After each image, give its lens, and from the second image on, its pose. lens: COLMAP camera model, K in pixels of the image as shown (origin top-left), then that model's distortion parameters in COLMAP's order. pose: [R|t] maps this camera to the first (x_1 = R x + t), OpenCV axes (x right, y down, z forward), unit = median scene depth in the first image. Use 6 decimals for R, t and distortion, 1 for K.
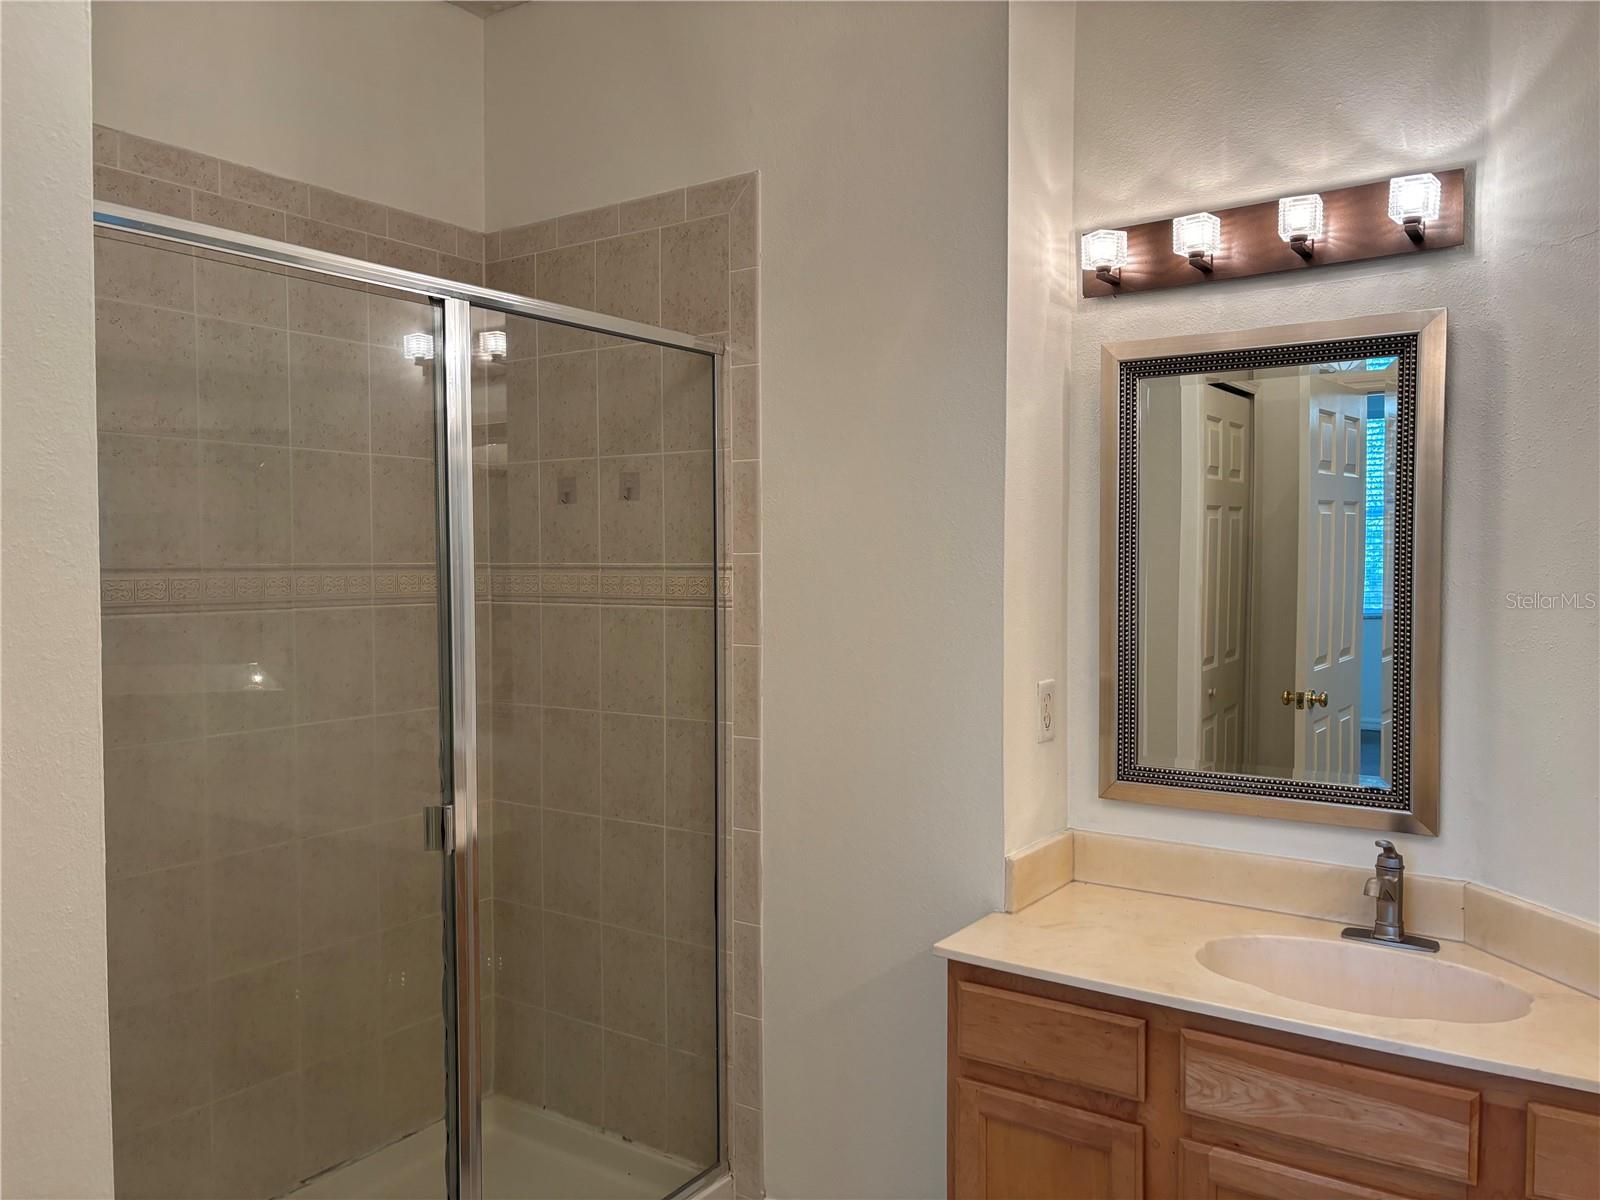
lens RADIAL K [[1210.0, 0, 809.8], [0, 1210.0, 597.2], [0, 0, 1]] dist [0.044470, -0.059367]
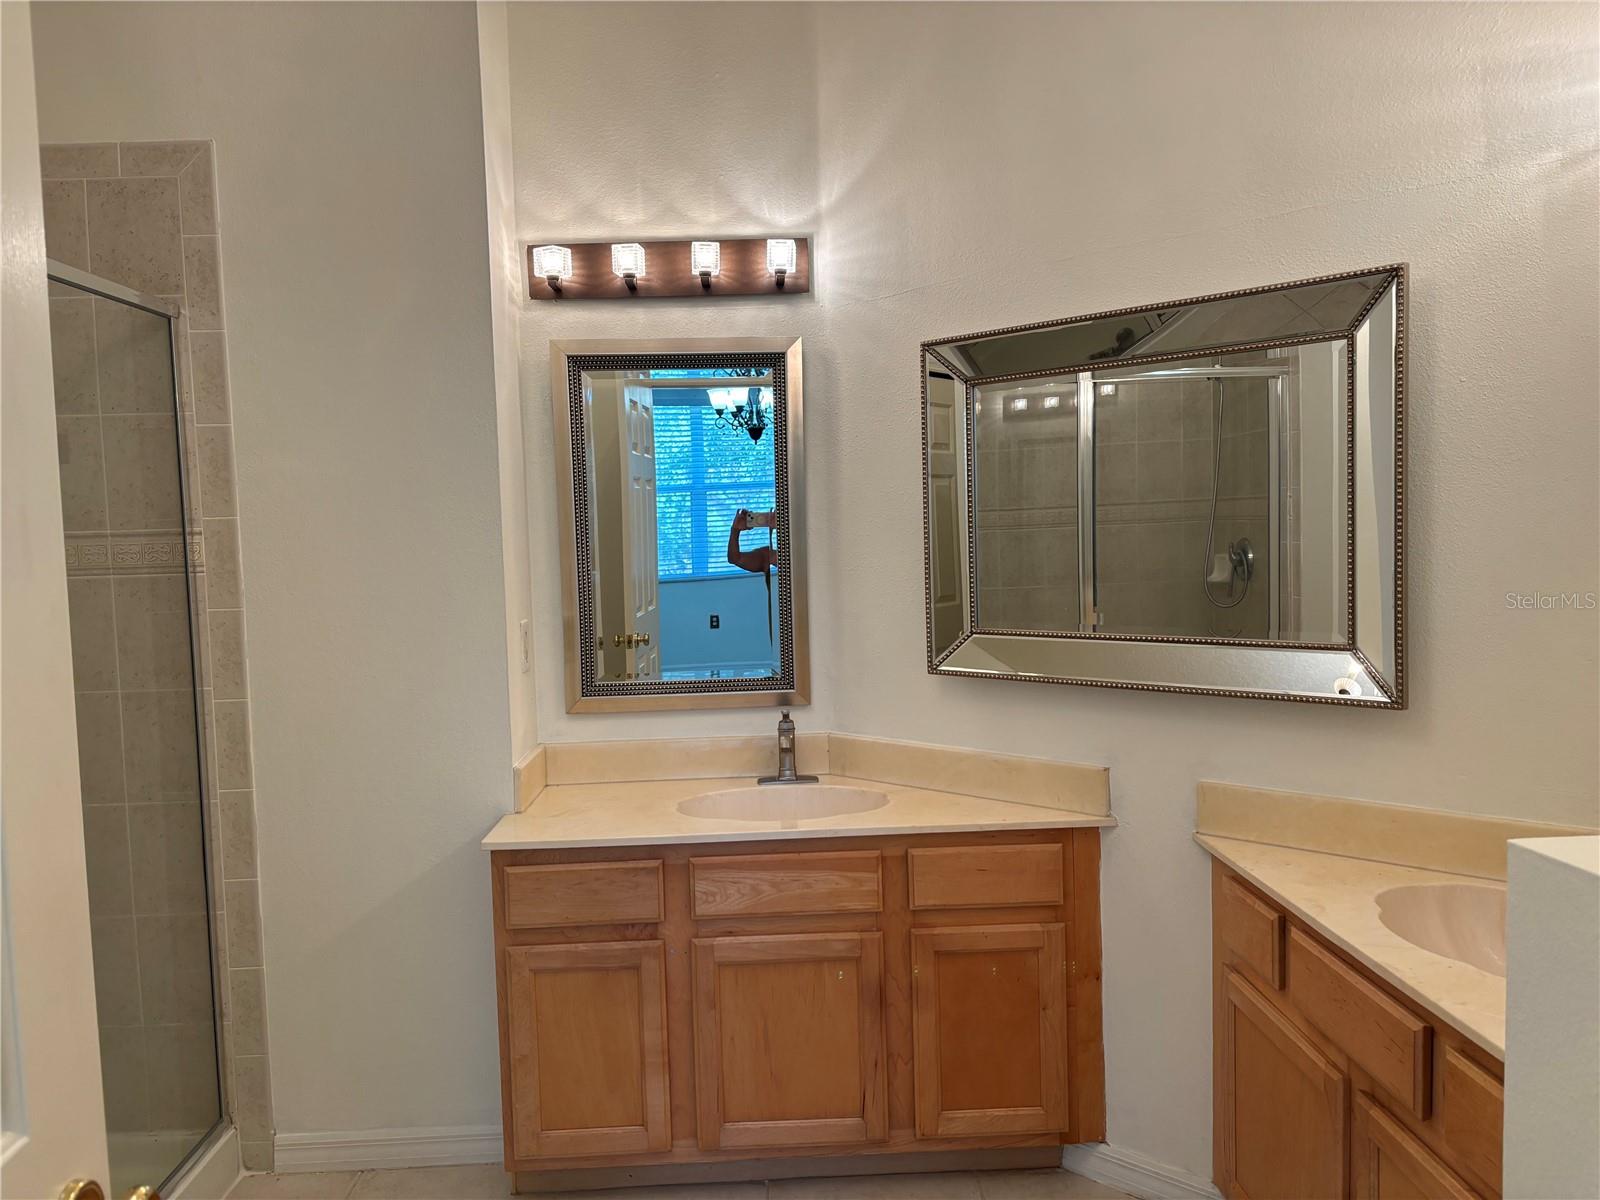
lens RADIAL K [[1210.0, 0, 797.9], [0, 1210.0, 614.3], [0, 0, 1]] dist [0.044470, -0.059367]
pose [[0.793719, -0.060759, 0.605242, -0.327766], [0.047519, 0.998152, 0.037887, 0.032052], [-0.606425, -0.001311, 0.795140, -0.117113]]
